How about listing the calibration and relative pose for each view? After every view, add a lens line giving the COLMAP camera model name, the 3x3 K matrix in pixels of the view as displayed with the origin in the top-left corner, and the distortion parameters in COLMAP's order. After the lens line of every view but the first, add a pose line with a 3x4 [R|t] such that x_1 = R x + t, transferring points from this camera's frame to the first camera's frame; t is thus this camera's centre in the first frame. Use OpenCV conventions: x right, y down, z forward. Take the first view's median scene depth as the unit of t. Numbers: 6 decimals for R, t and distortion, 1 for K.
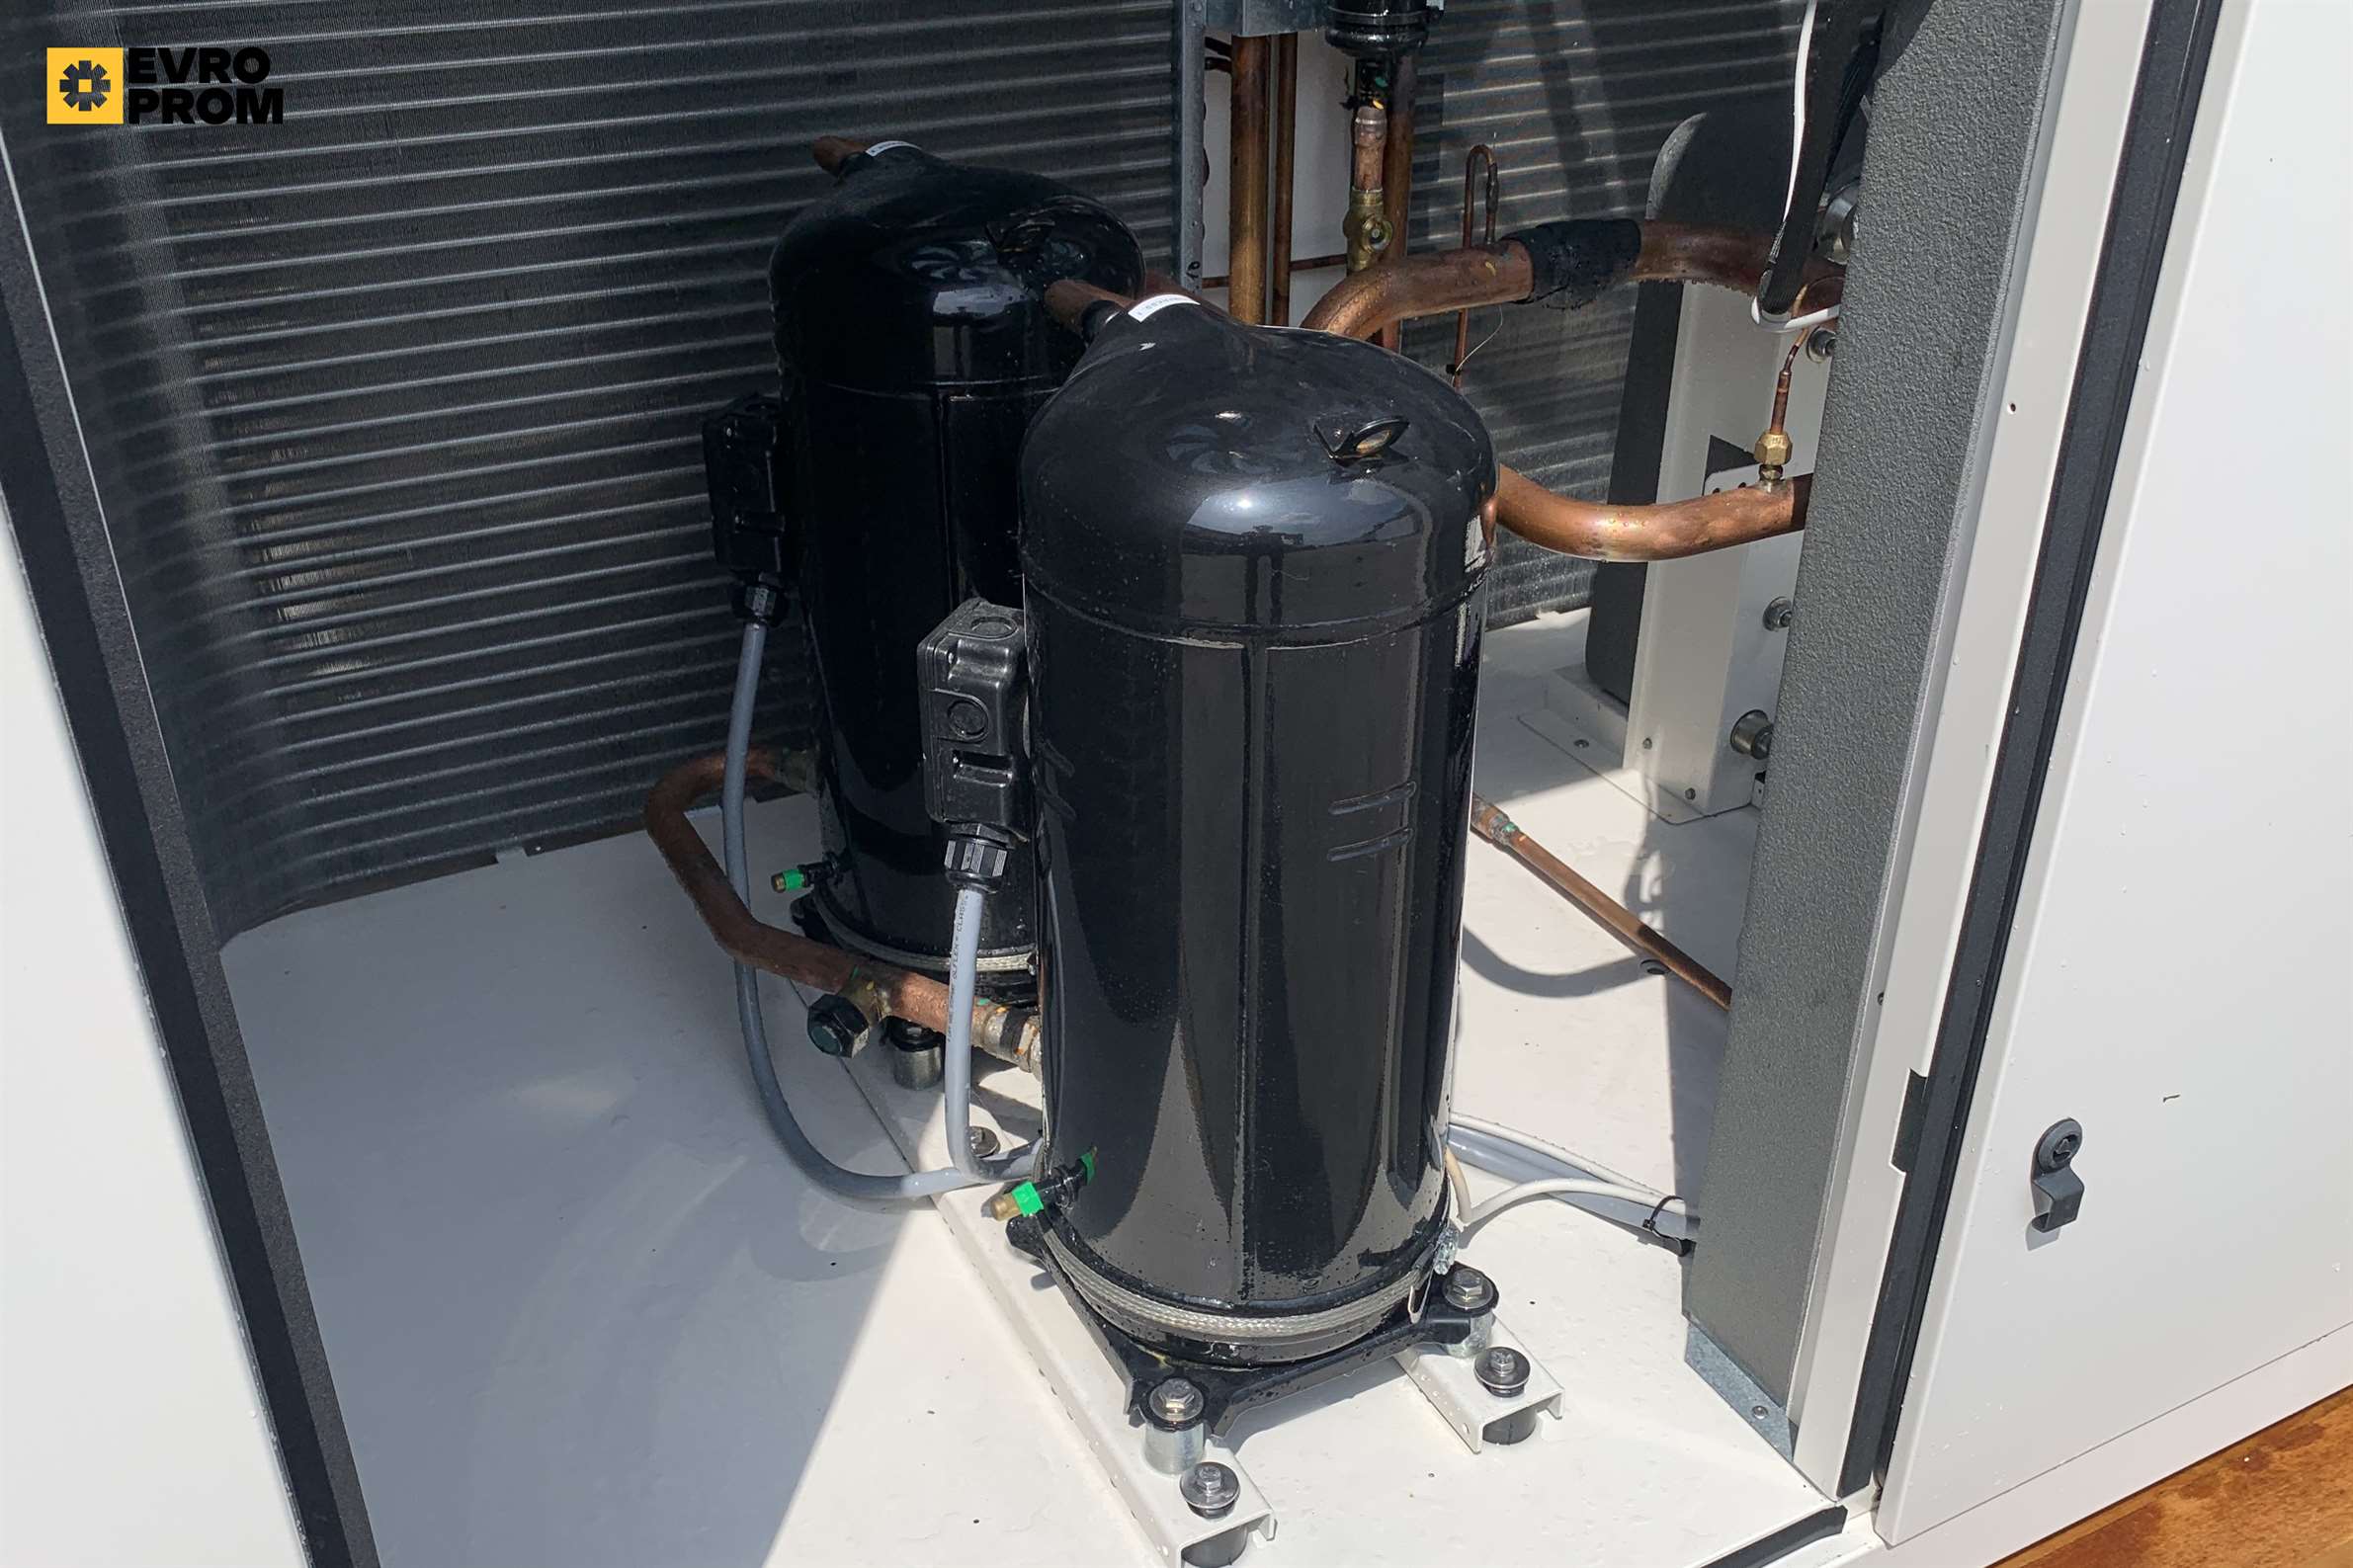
lens RADIAL K [[2099.3, 0, 1176.5], [0, 2099.3, 784.0], [0, 0, 1]] dist [0.007306, 0.000713]
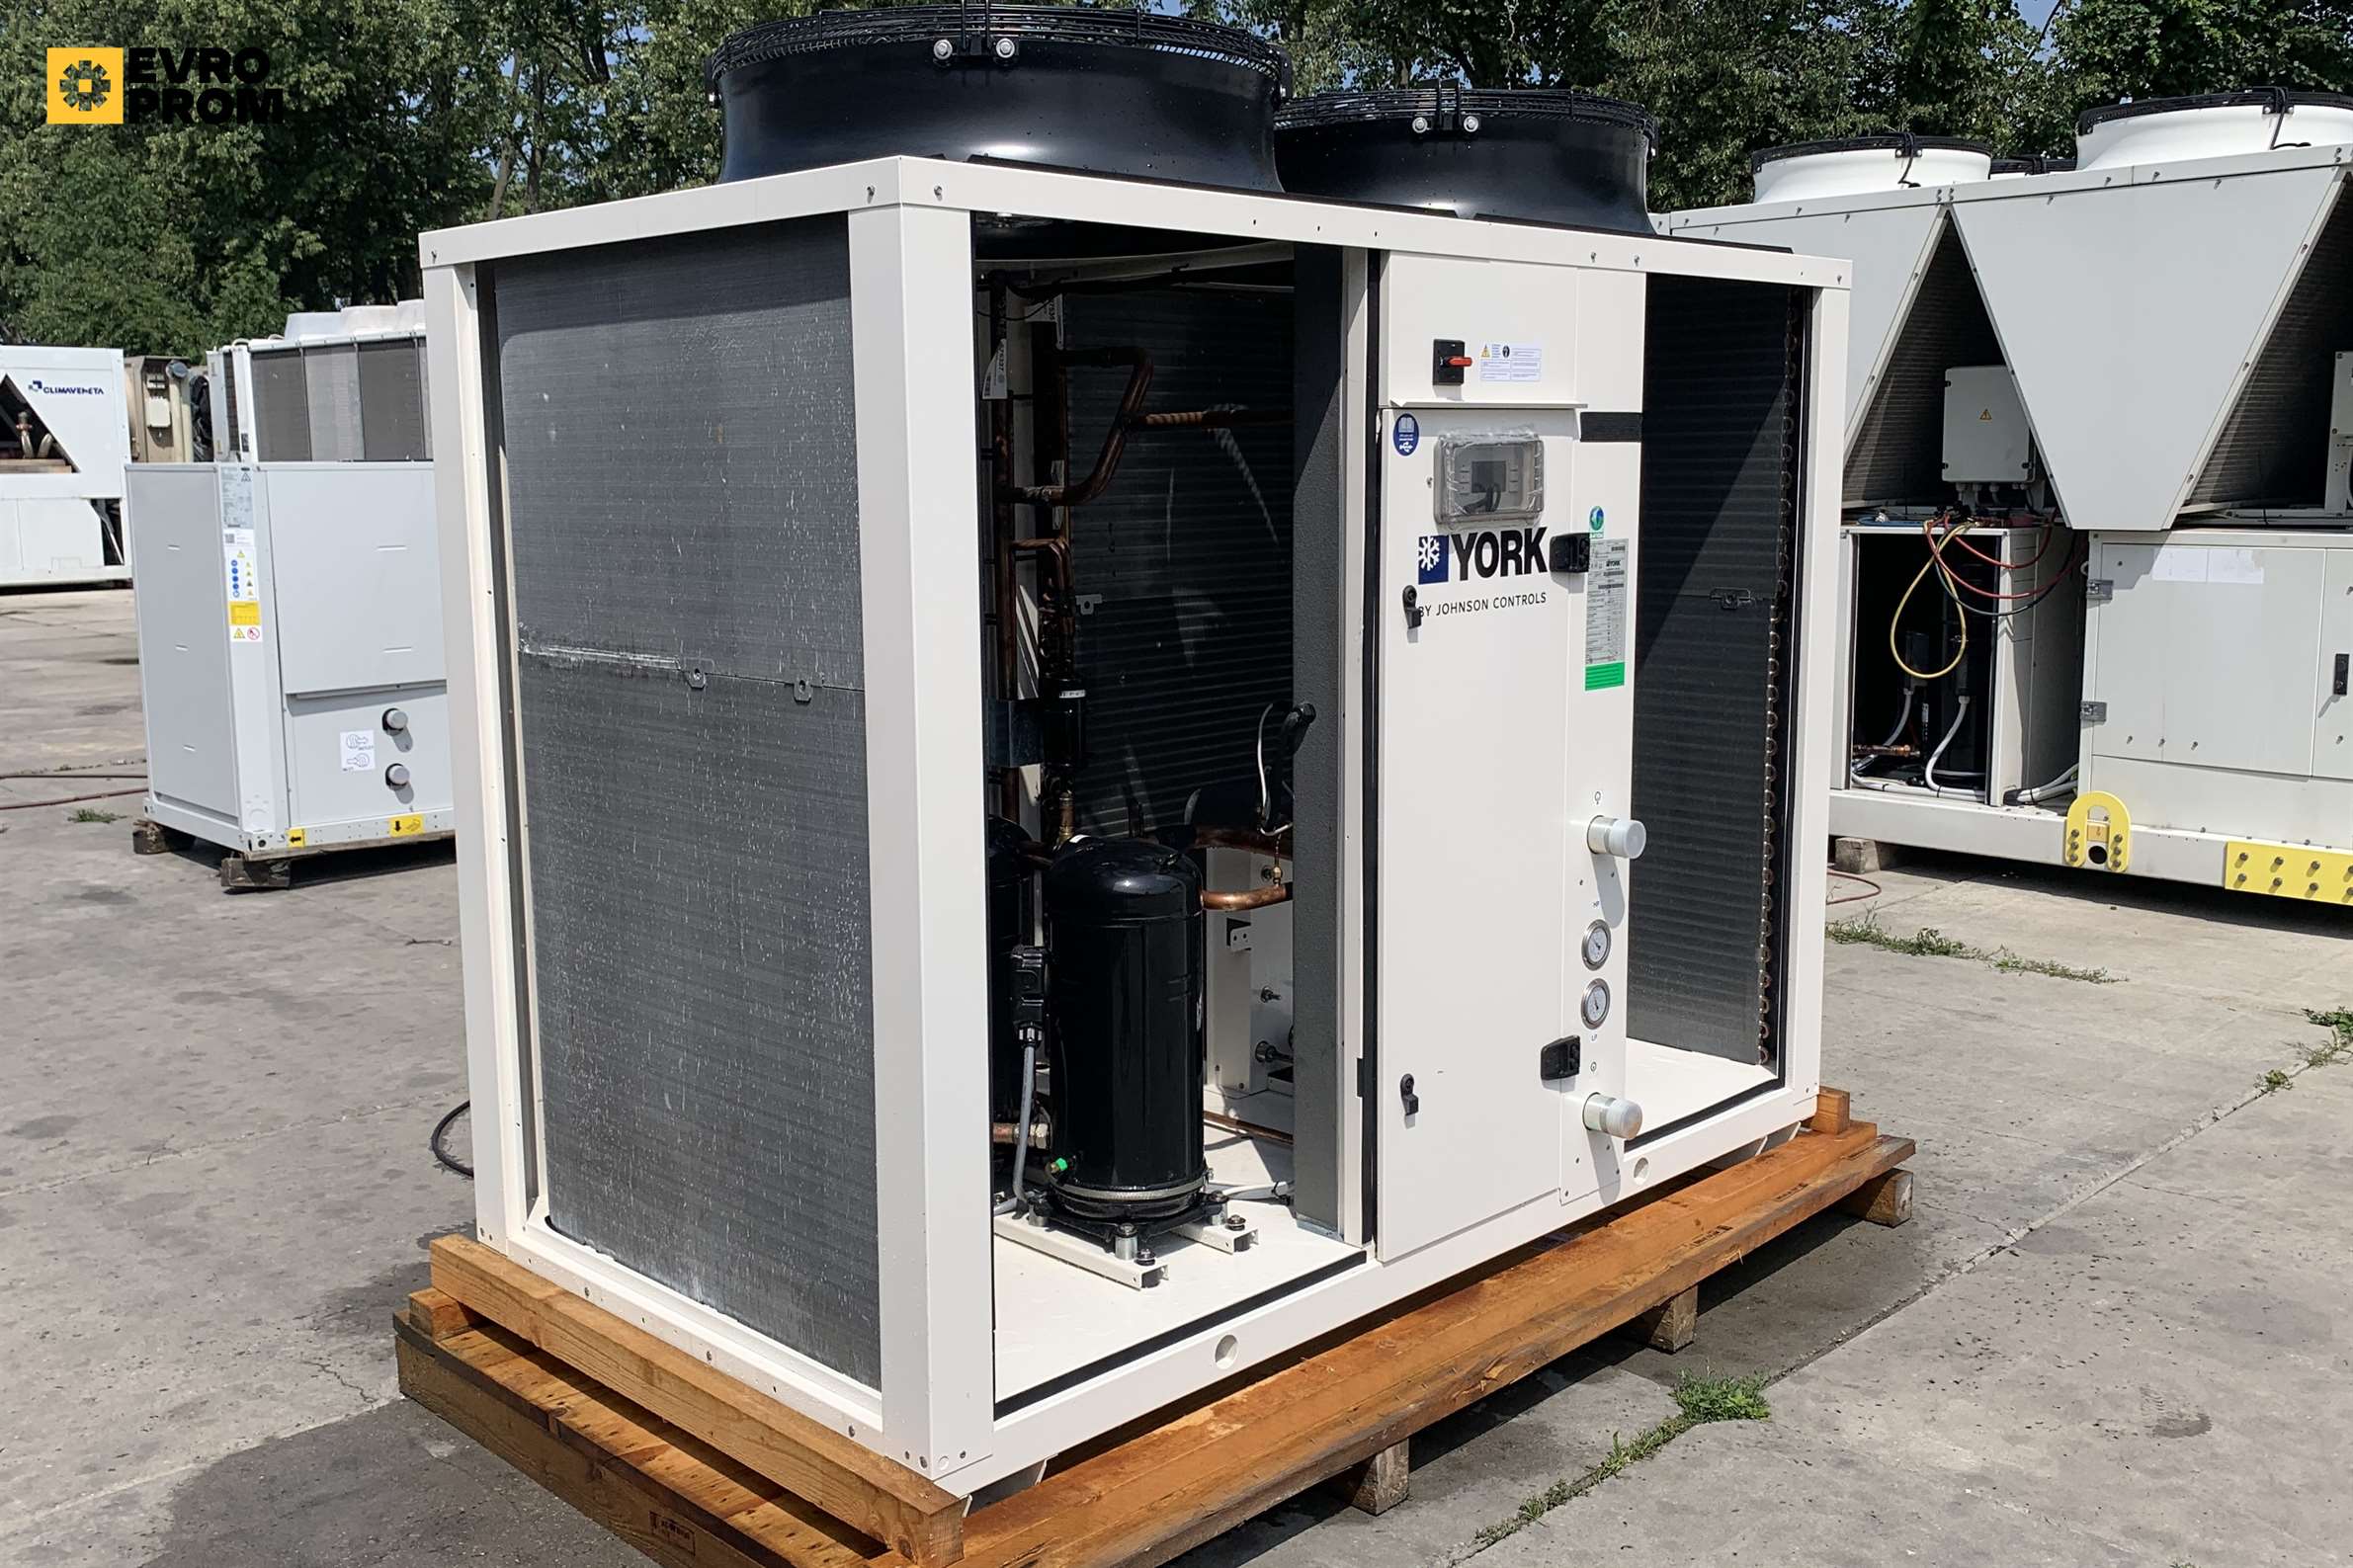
lens RADIAL K [[2045.8, 0, 1098.9], [0, 2045.8, 773.5], [0, 0, 1]] dist [0.034770, -0.007784]
pose [[0.963168, -0.052573, 0.263711, -0.678028], [0.142964, 0.930728, -0.336611, 0.613514], [-0.227747, 0.361914, 0.903963, -1.533836]]
